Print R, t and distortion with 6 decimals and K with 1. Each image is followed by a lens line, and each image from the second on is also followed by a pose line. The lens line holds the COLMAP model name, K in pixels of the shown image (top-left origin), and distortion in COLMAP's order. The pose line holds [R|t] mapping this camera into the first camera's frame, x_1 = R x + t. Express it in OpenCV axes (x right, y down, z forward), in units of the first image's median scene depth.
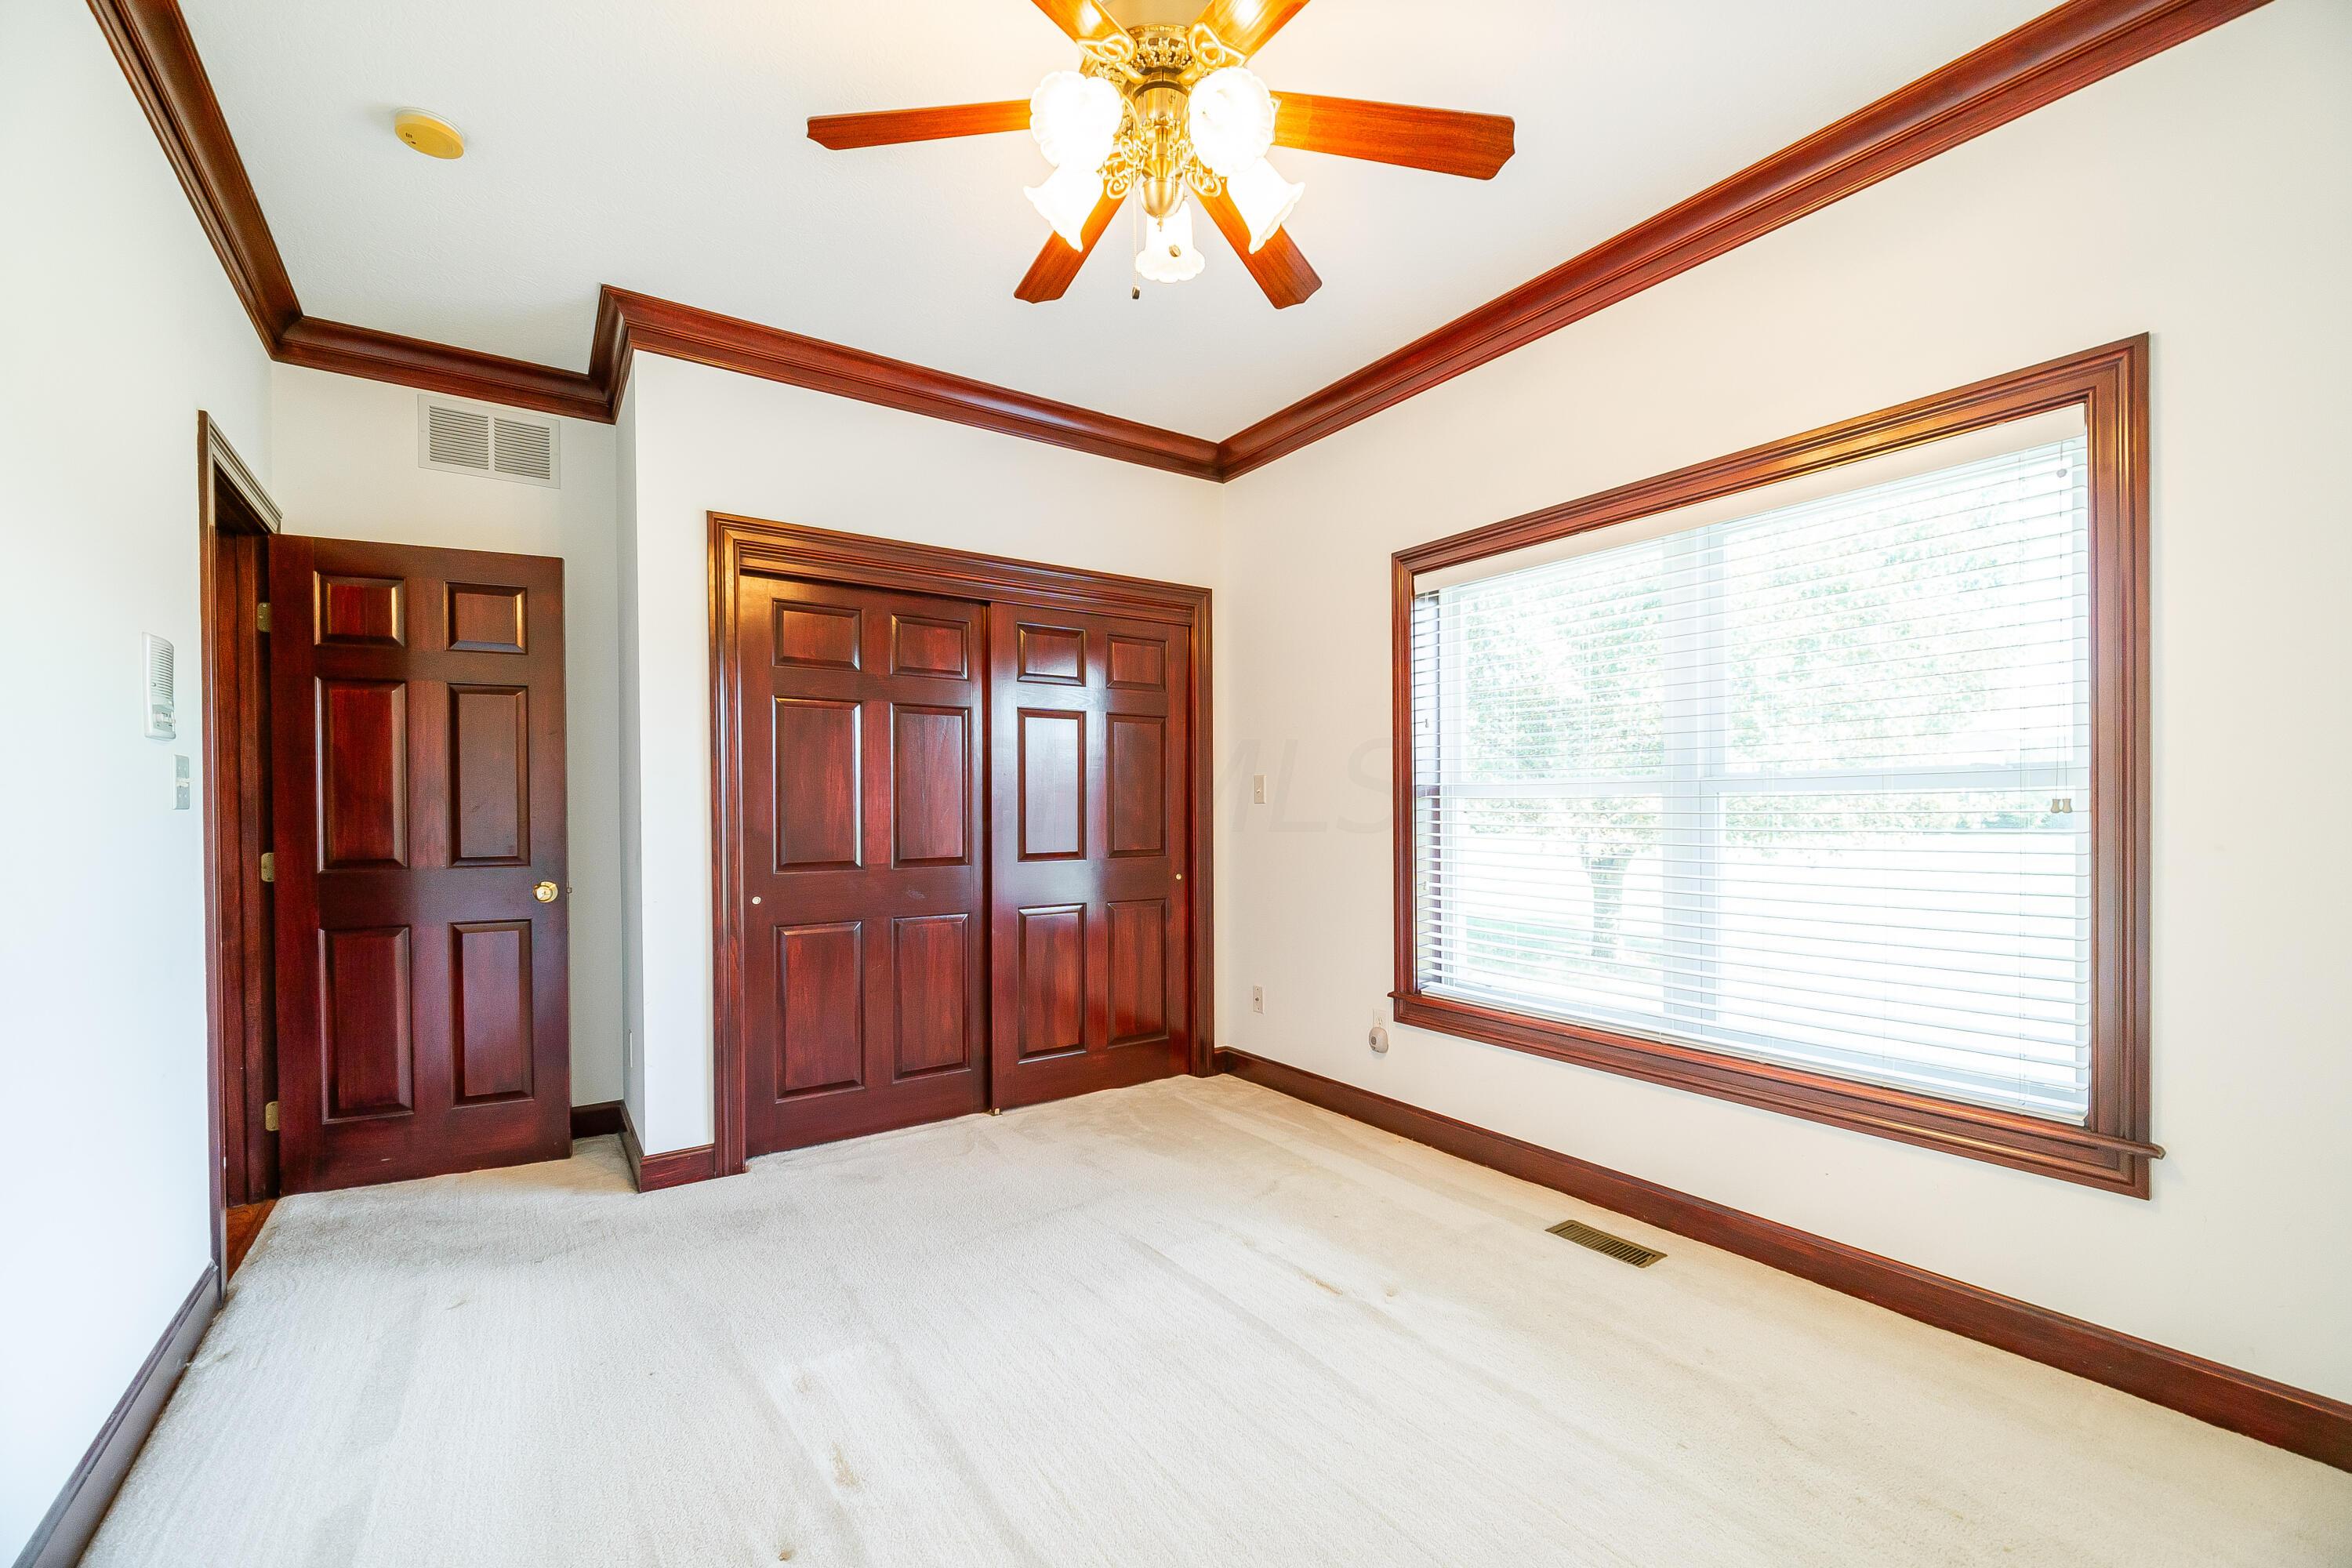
lens RADIAL K [[974.5, 0, 1195.9], [0, 974.5, 806.7], [0, 0, 1]] dist [-0.000074, -0.000193]
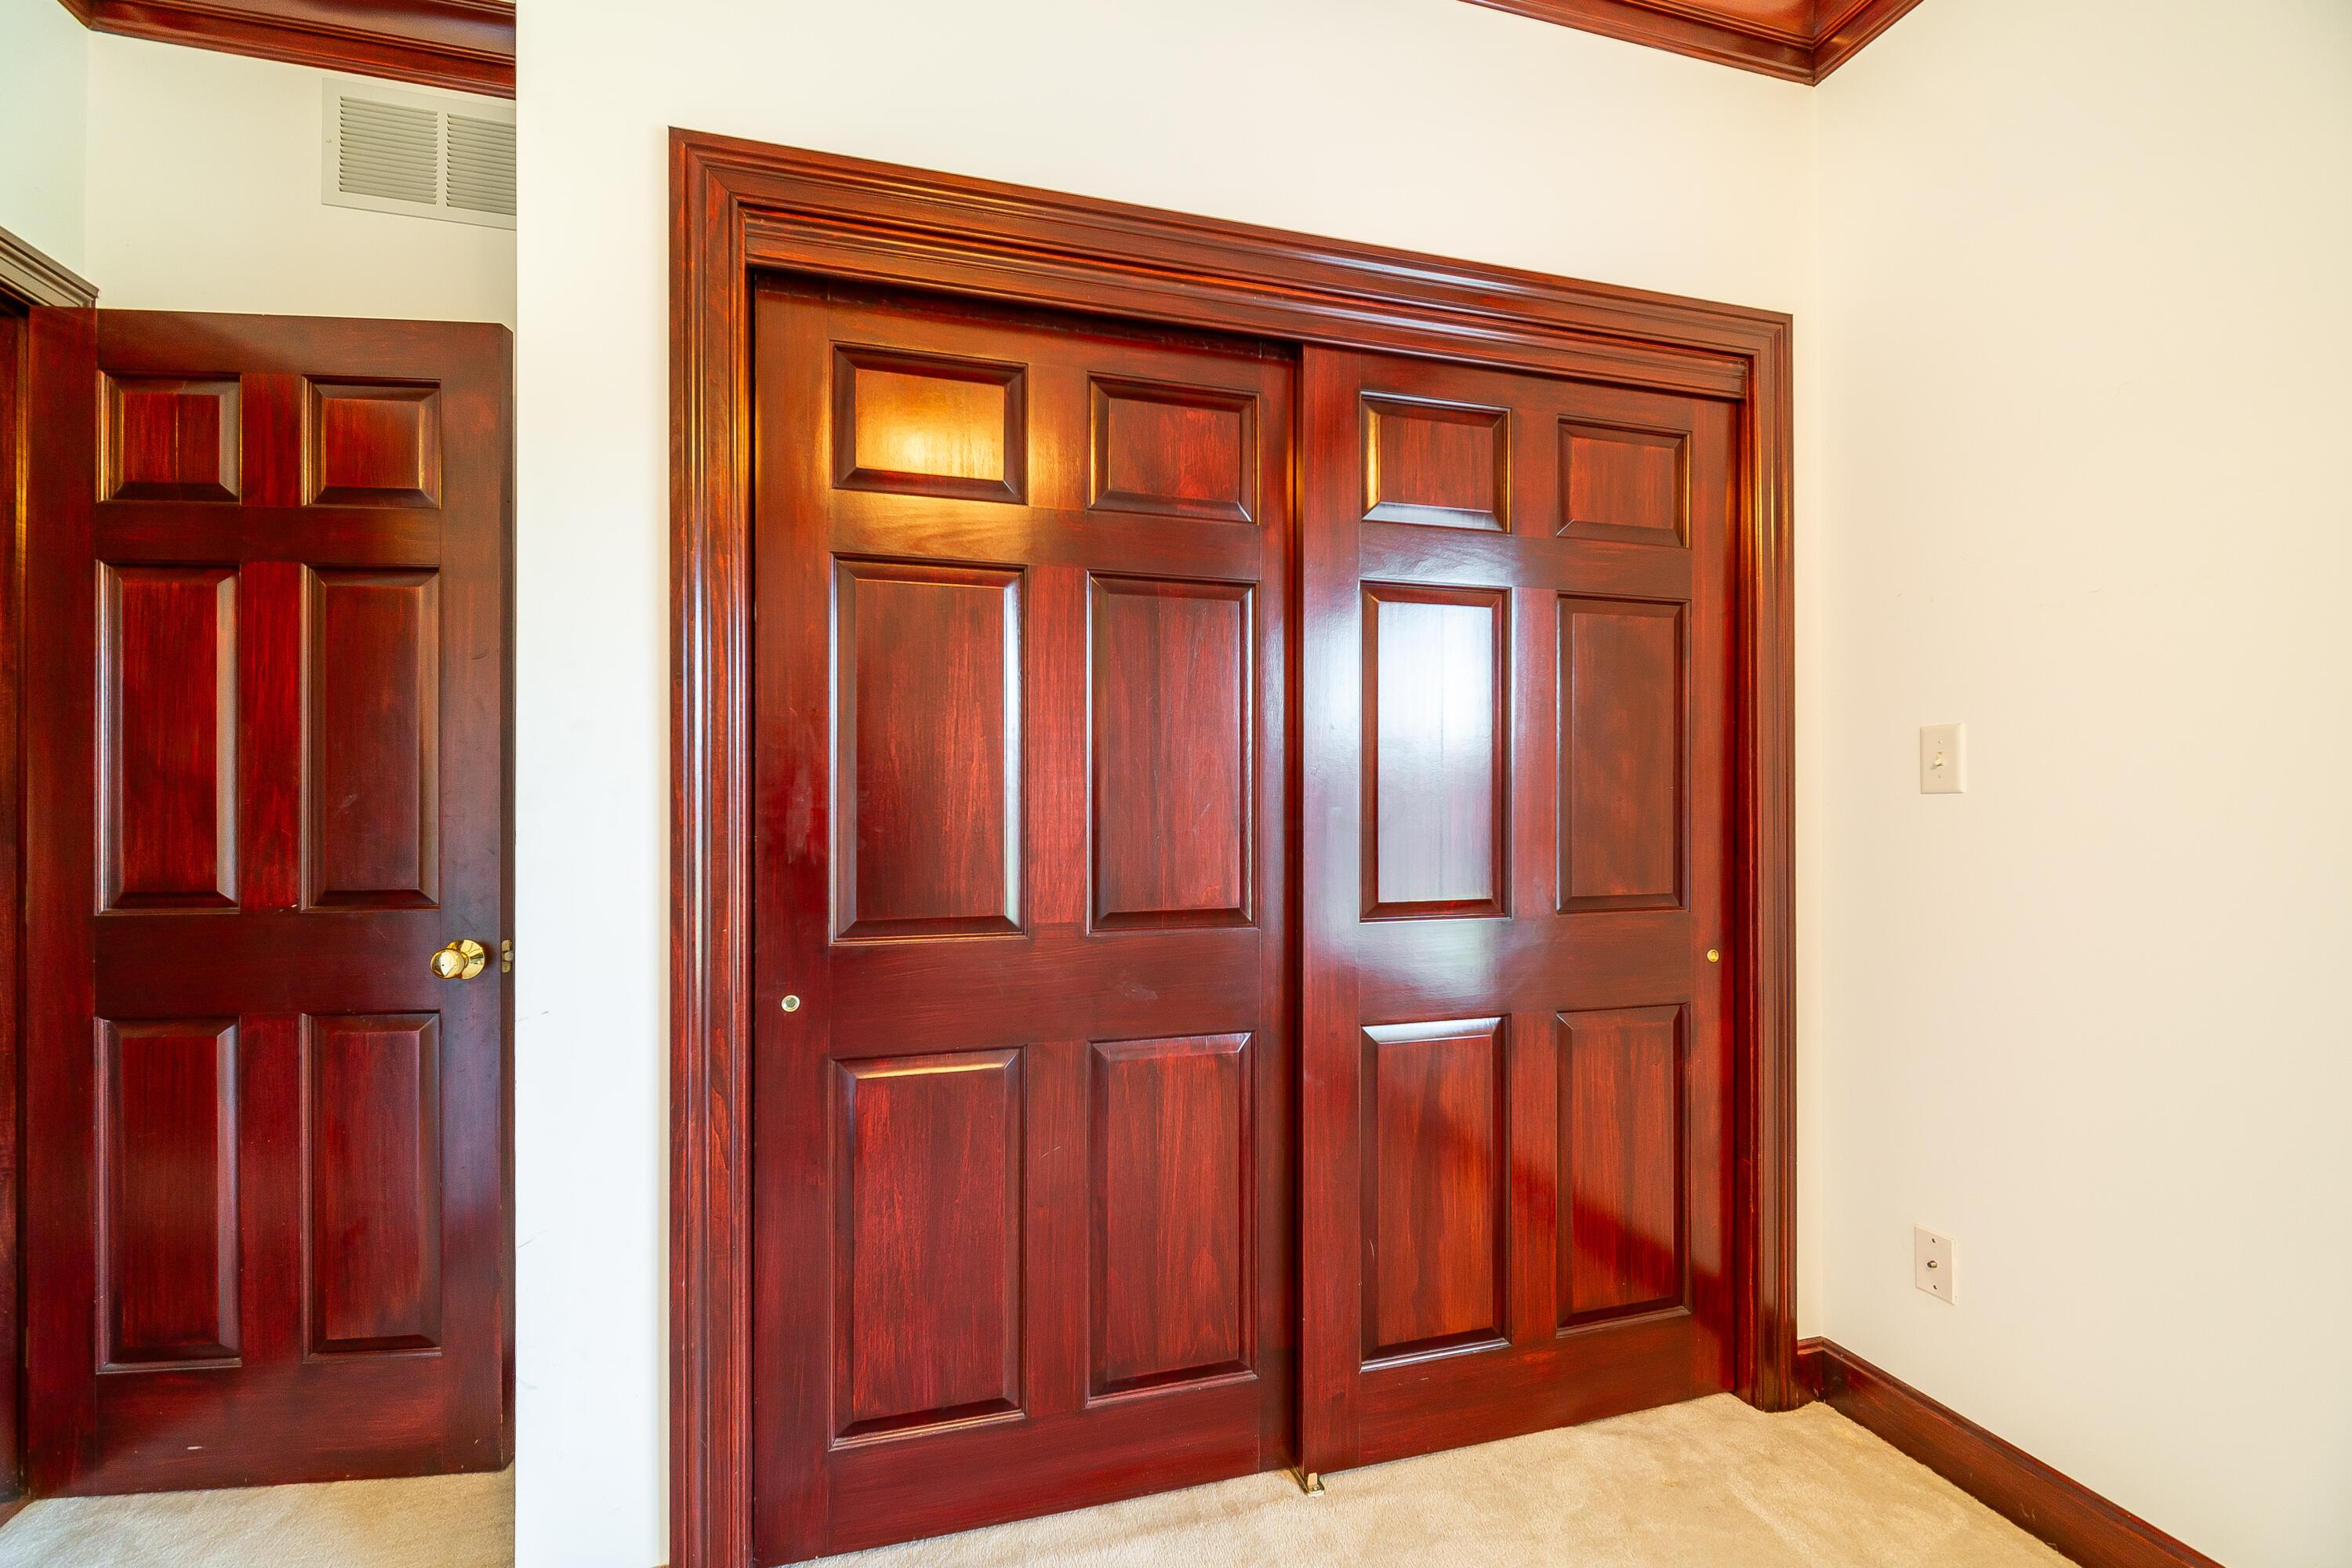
lens RADIAL K [[974.5, 0, 1195.9], [0, 974.5, 806.7], [0, 0, 1]] dist [-0.000074, -0.000193]
pose [[0.944830, 0.003662, -0.327541, -0.109396], [-0.003149, 0.999993, 0.002097, 0.002684], [0.327547, -0.000950, 0.944835, 0.560624]]
